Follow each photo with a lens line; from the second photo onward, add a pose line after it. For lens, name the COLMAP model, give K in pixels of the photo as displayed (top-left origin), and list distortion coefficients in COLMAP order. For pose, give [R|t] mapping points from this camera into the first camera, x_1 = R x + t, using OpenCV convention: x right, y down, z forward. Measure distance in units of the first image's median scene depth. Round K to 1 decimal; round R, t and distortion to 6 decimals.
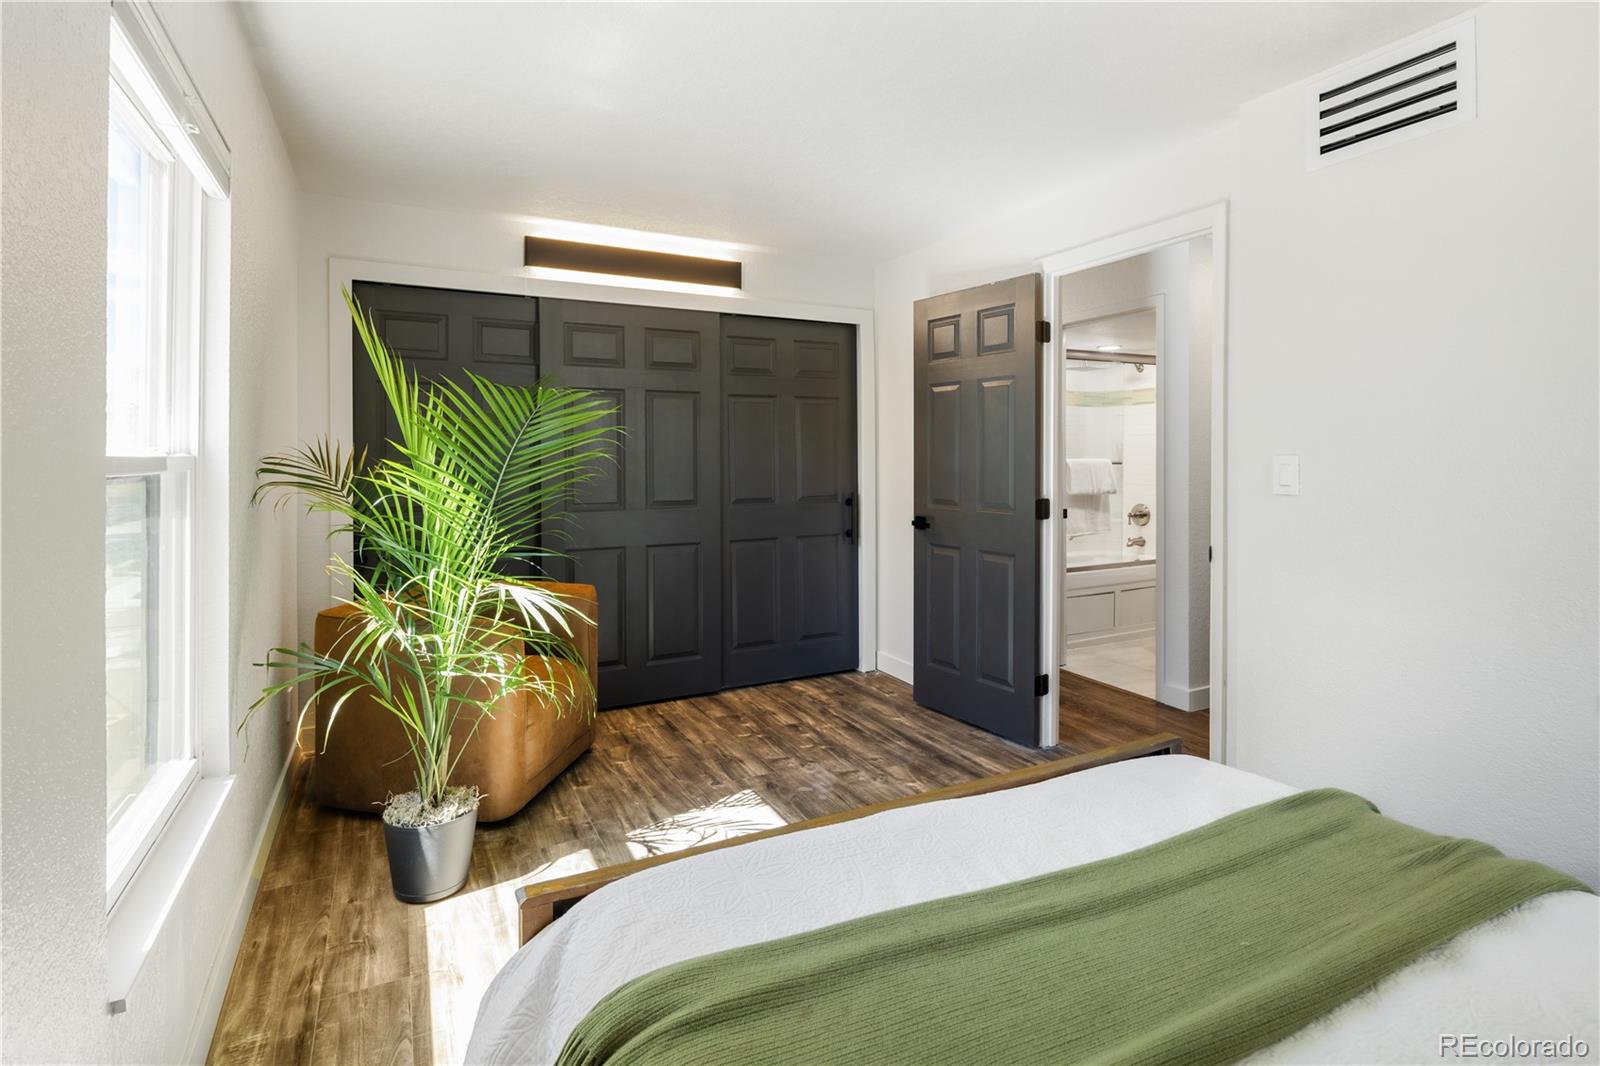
lens RADIAL K [[784.4, 0, 799.8], [0, 784.4, 451.9], [0, 0, 1]] dist [0.002720, -0.004254]
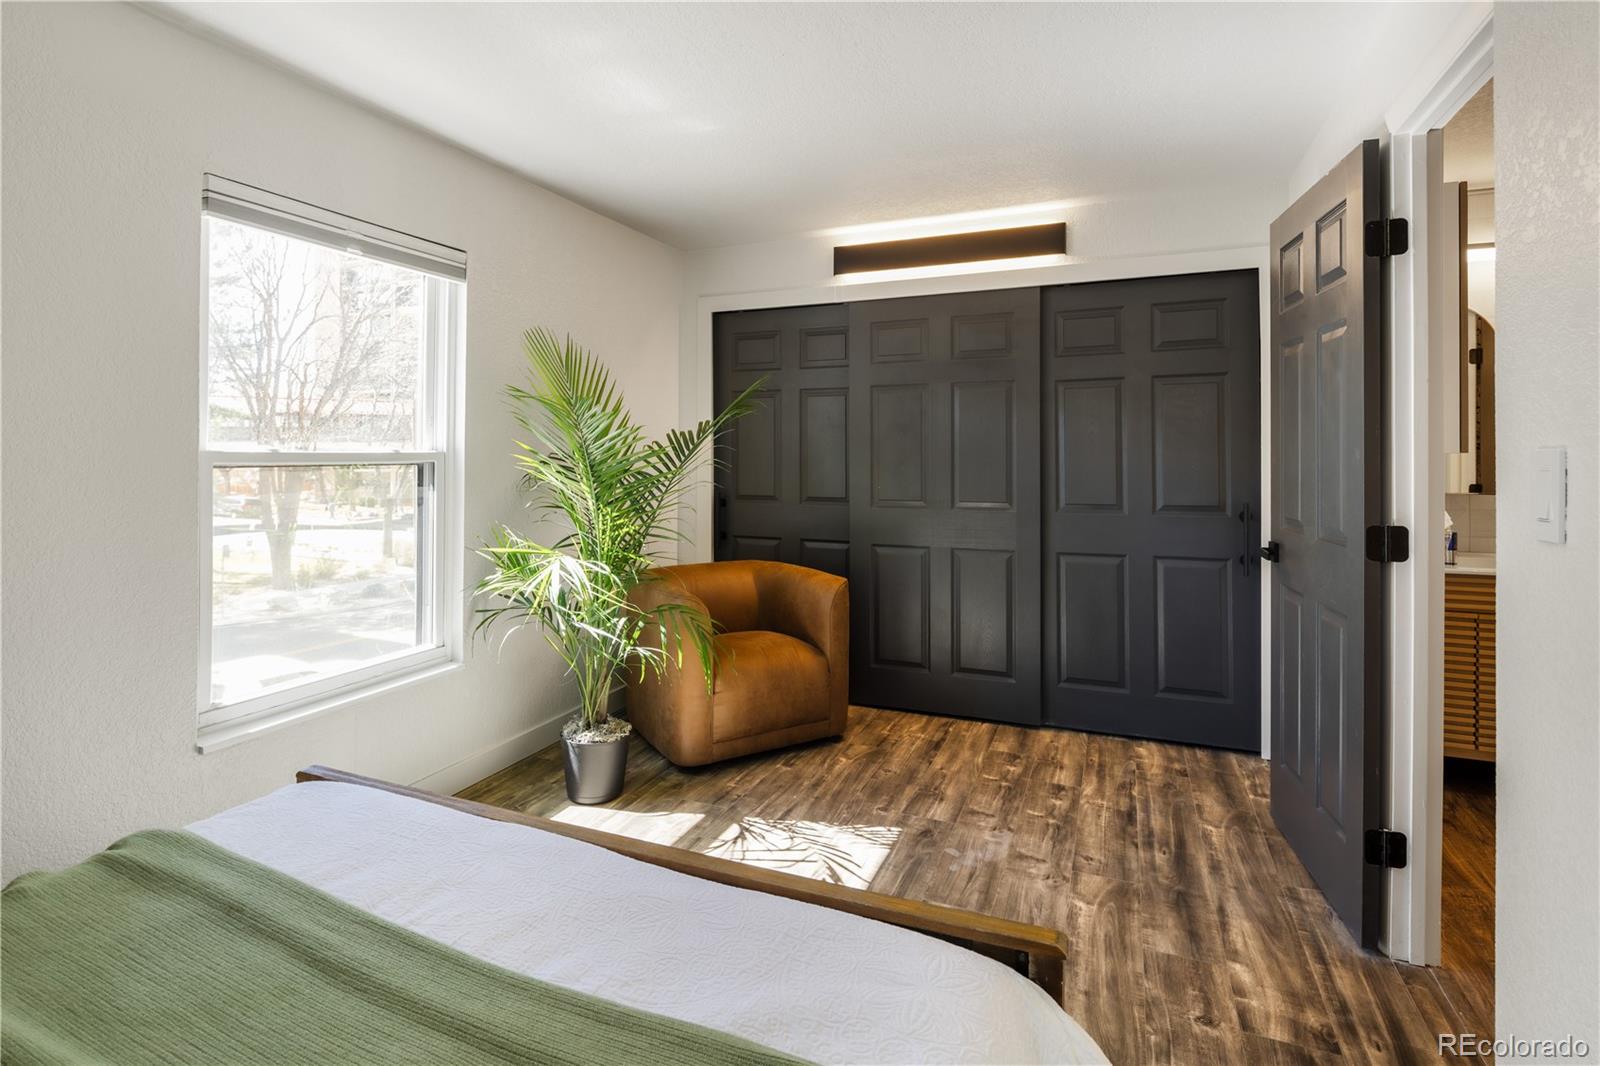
lens RADIAL K [[784.4, 0, 799.8], [0, 784.4, 451.9], [0, 0, 1]] dist [0.002720, -0.004254]
pose [[0.642351, -0.000942, -0.766410, 0.496457], [0.000784, 1.000000, -0.000571, 0.005159], [0.766410, -0.000234, 0.642352, 0.313412]]
